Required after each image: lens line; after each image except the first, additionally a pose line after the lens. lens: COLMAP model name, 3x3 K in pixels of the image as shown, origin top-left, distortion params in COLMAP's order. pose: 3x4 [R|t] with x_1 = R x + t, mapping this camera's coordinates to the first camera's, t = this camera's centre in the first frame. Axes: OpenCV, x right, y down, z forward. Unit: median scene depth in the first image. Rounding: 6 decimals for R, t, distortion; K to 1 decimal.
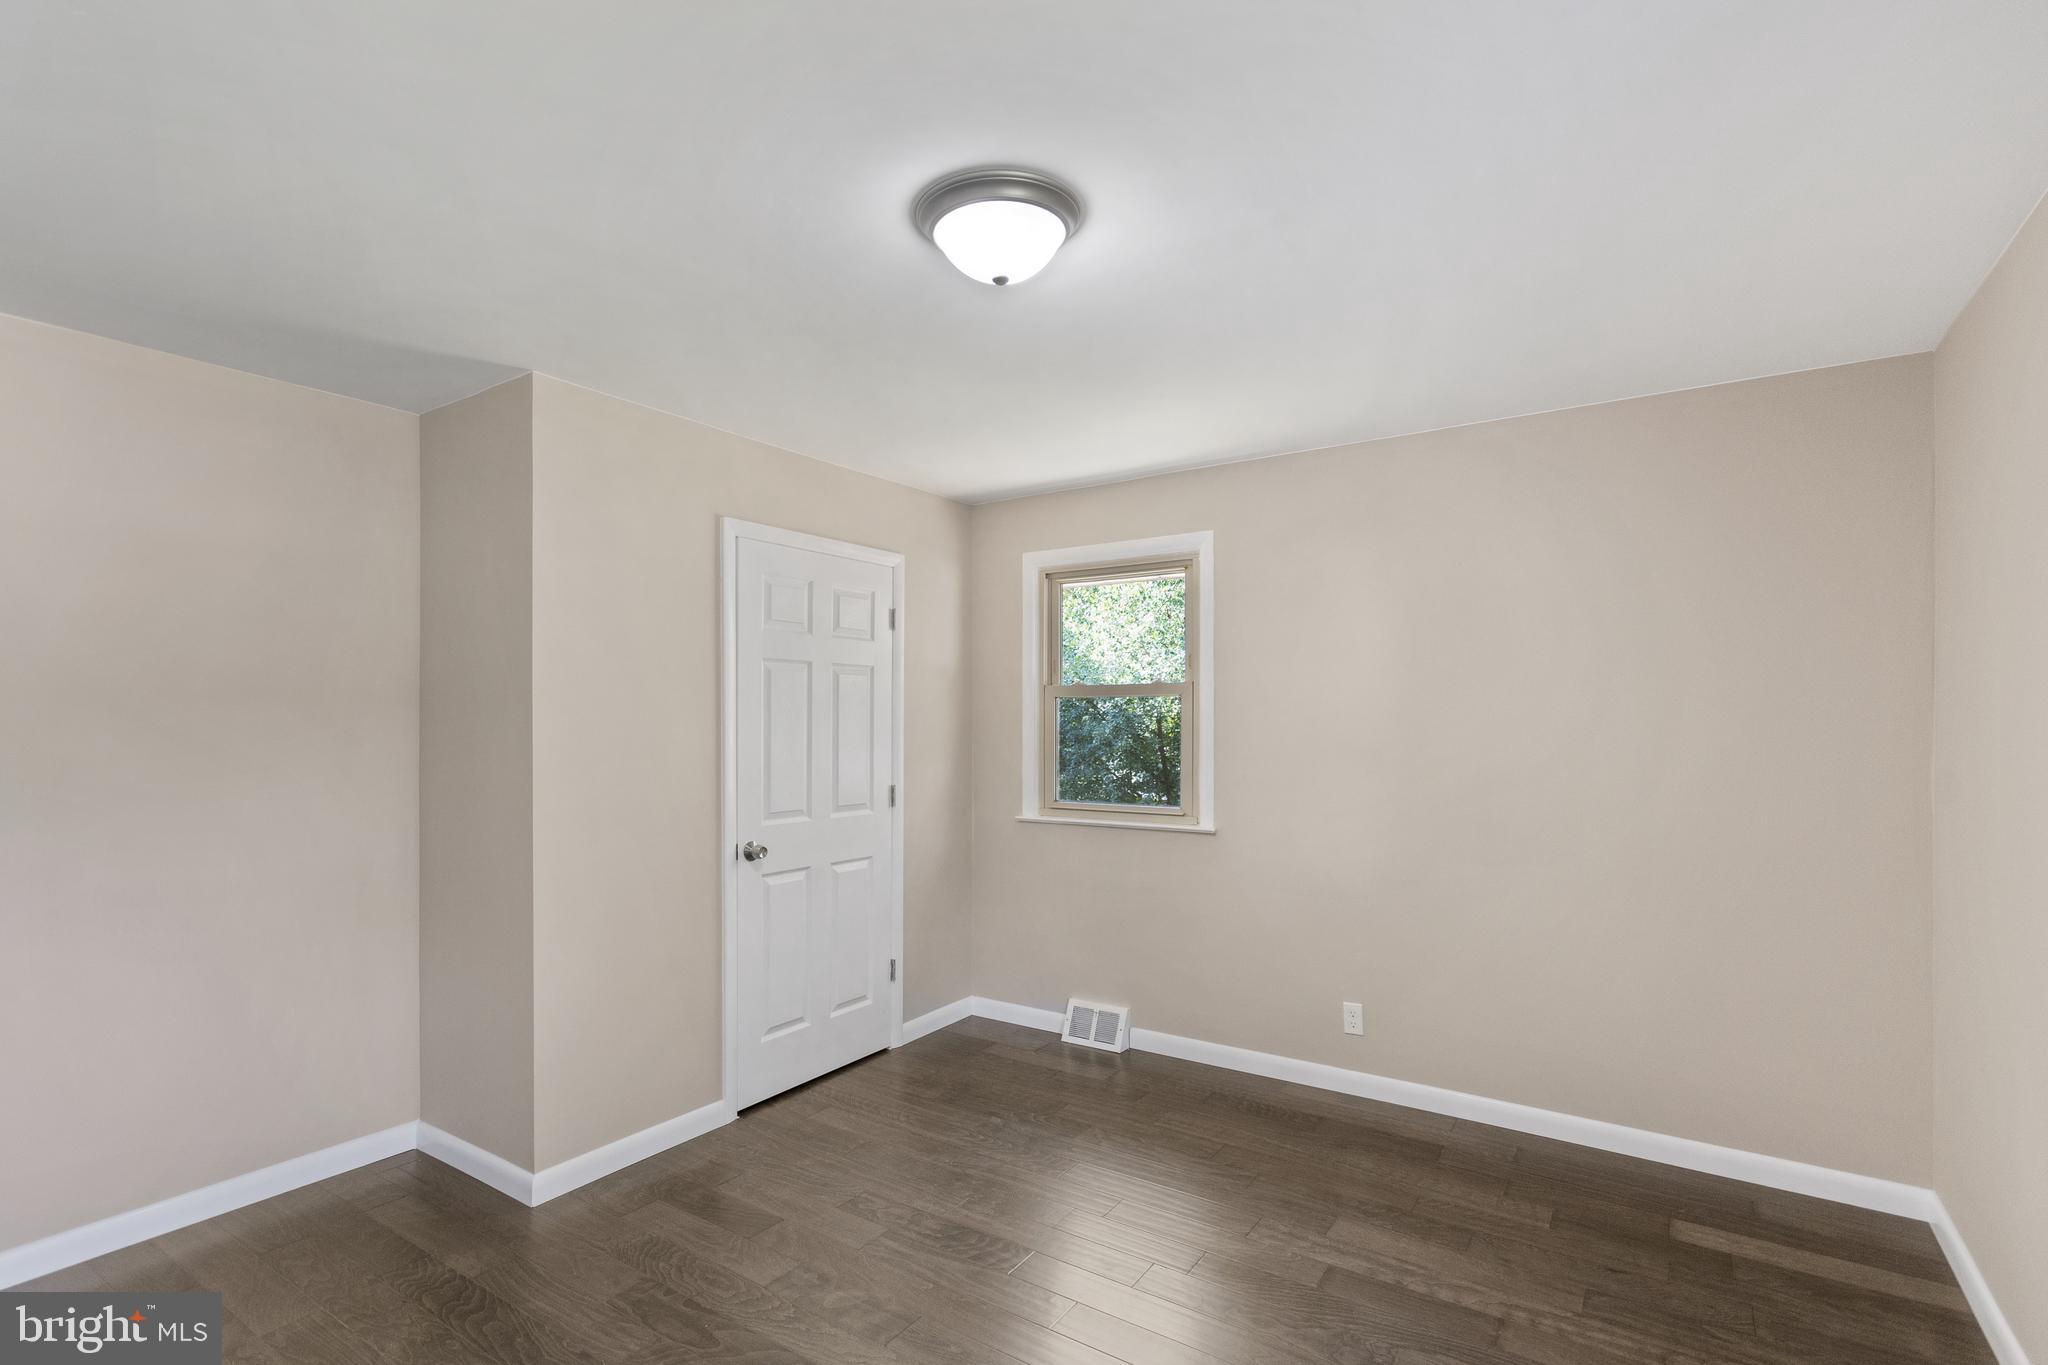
lens RADIAL K [[963.2, 0, 1018.8], [0, 963.2, 704.3], [0, 0, 1]] dist [0.009654, -0.006203]
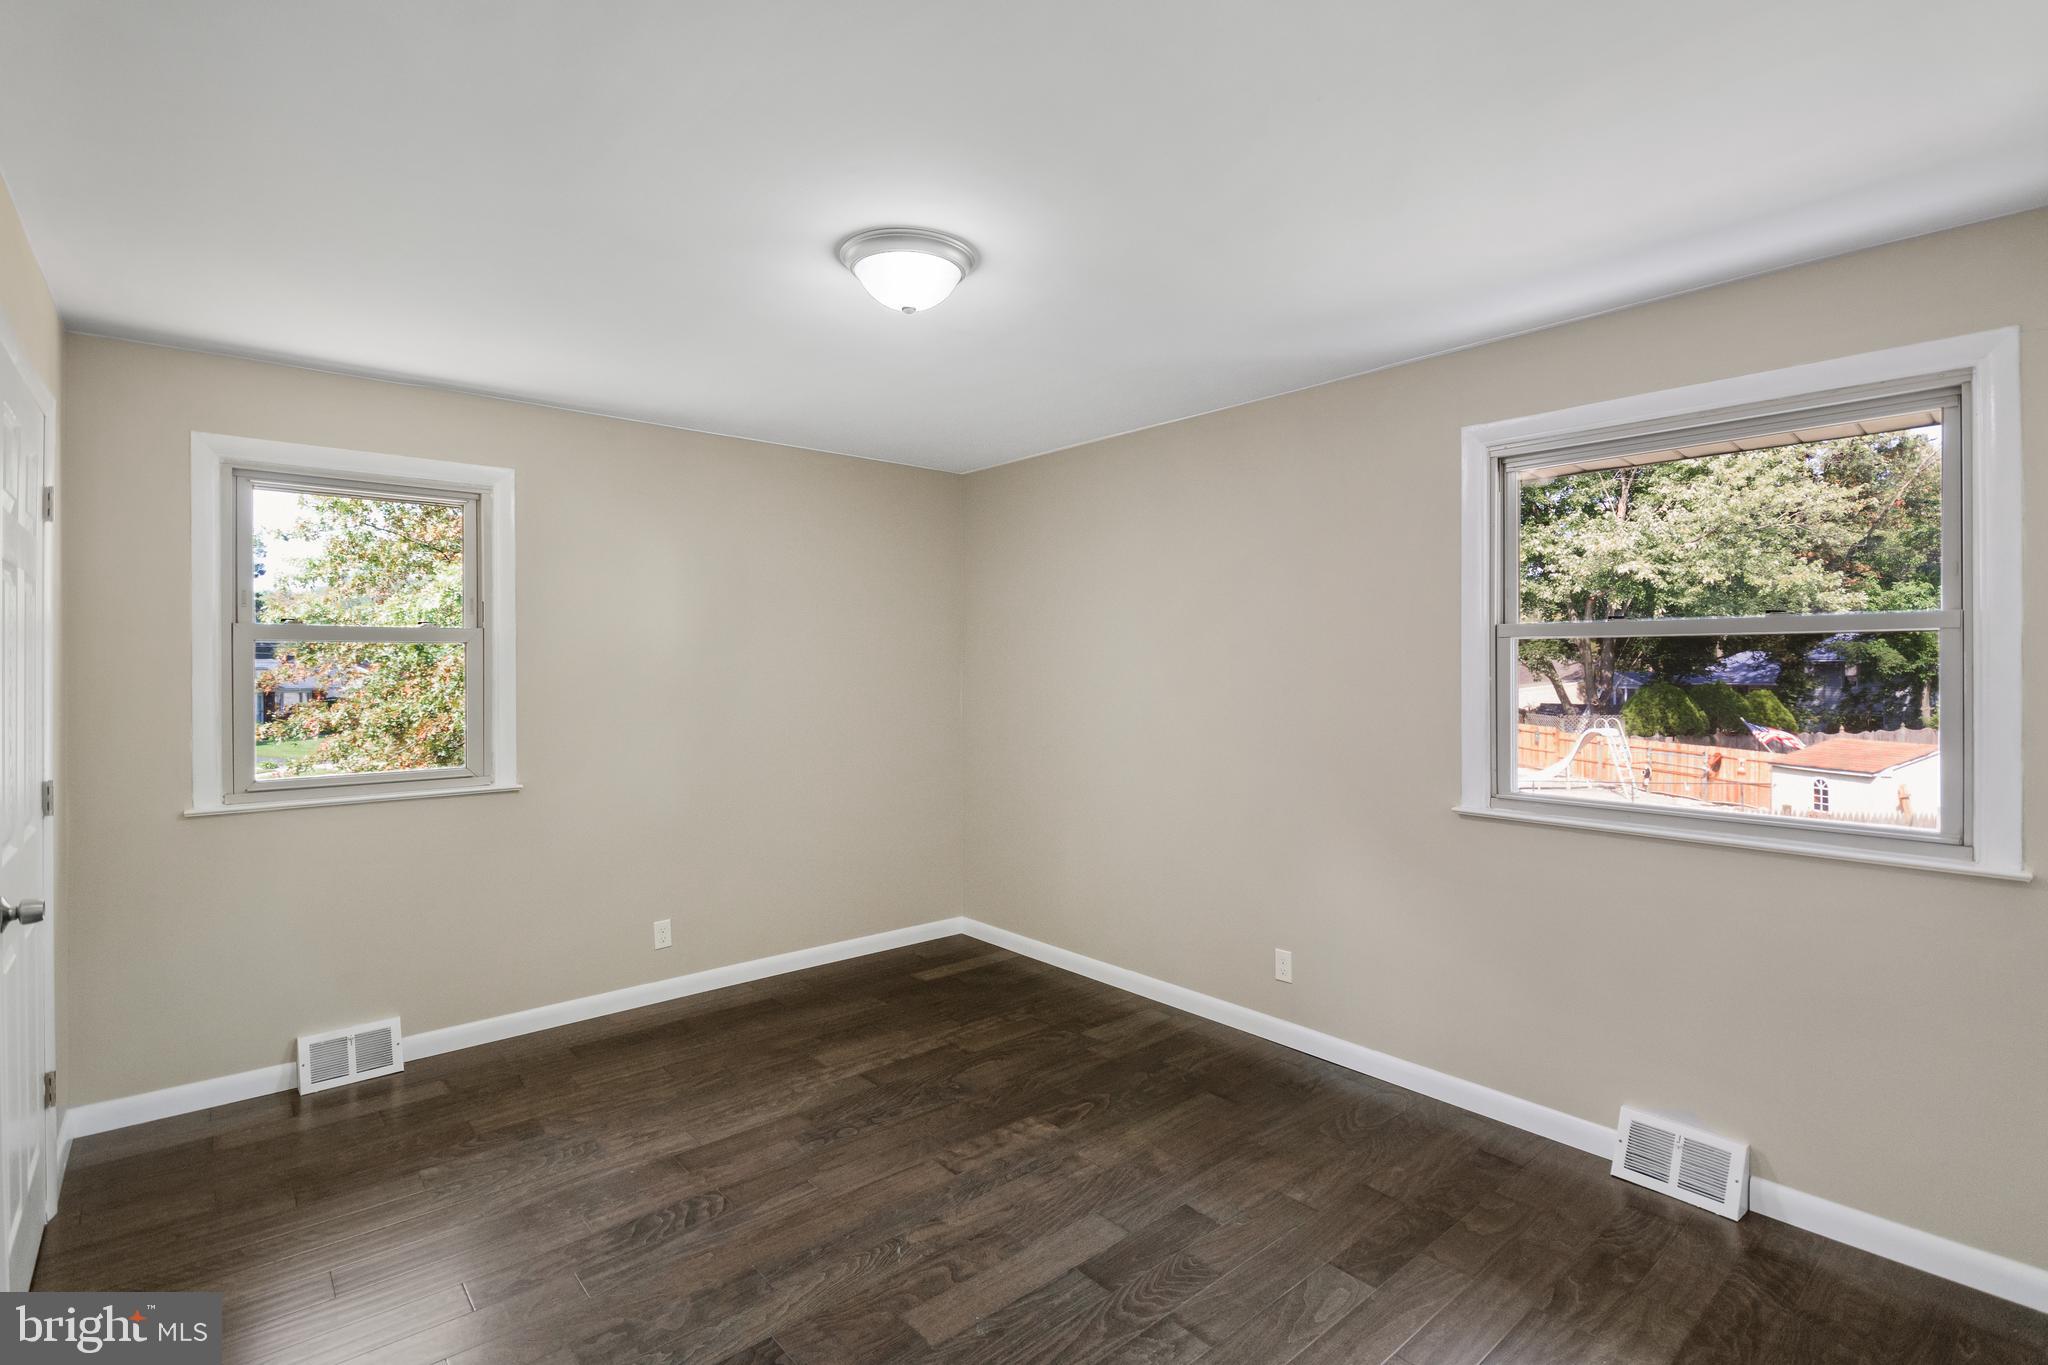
lens RADIAL K [[963.2, 0, 1027.5], [0, 963.2, 667.0], [0, 0, 1]] dist [0.009654, -0.006203]
pose [[0.257944, -0.003976, 0.966152, -0.676990], [-0.011500, 0.999908, 0.007185, -0.000735], [-0.966092, -0.012964, 0.257874, 0.318398]]
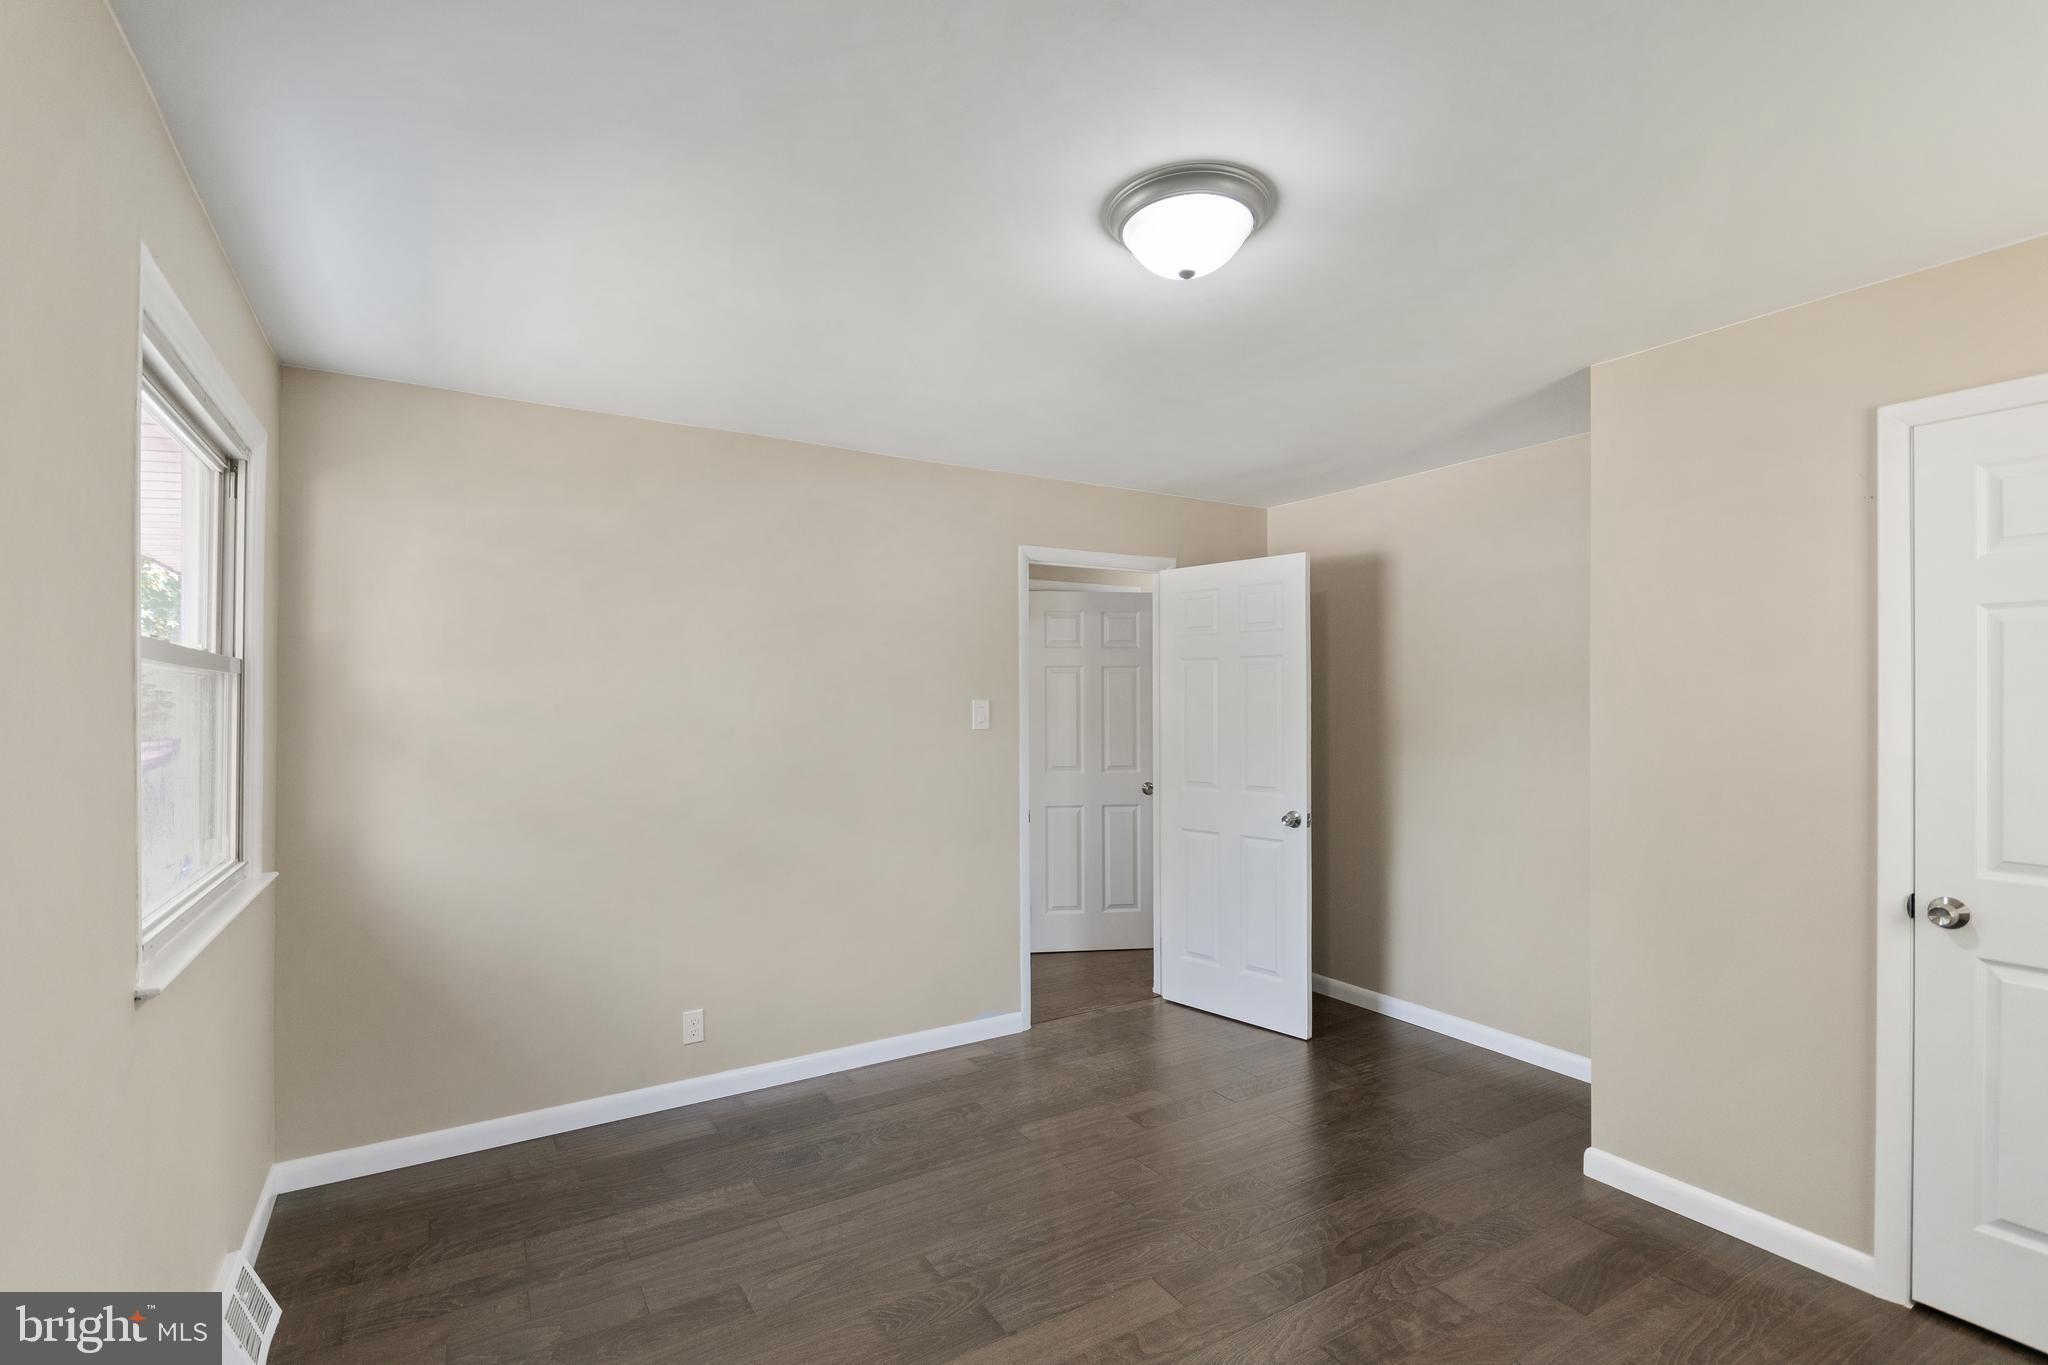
lens RADIAL K [[963.2, 0, 1022.5], [0, 963.2, 676.2], [0, 0, 1]] dist [0.009654, -0.006203]
pose [[-0.413097, -0.007807, -0.910654, 0.572974], [0.019687, 0.999653, -0.017501, -0.004155], [0.910474, -0.025158, -0.412800, 0.741885]]
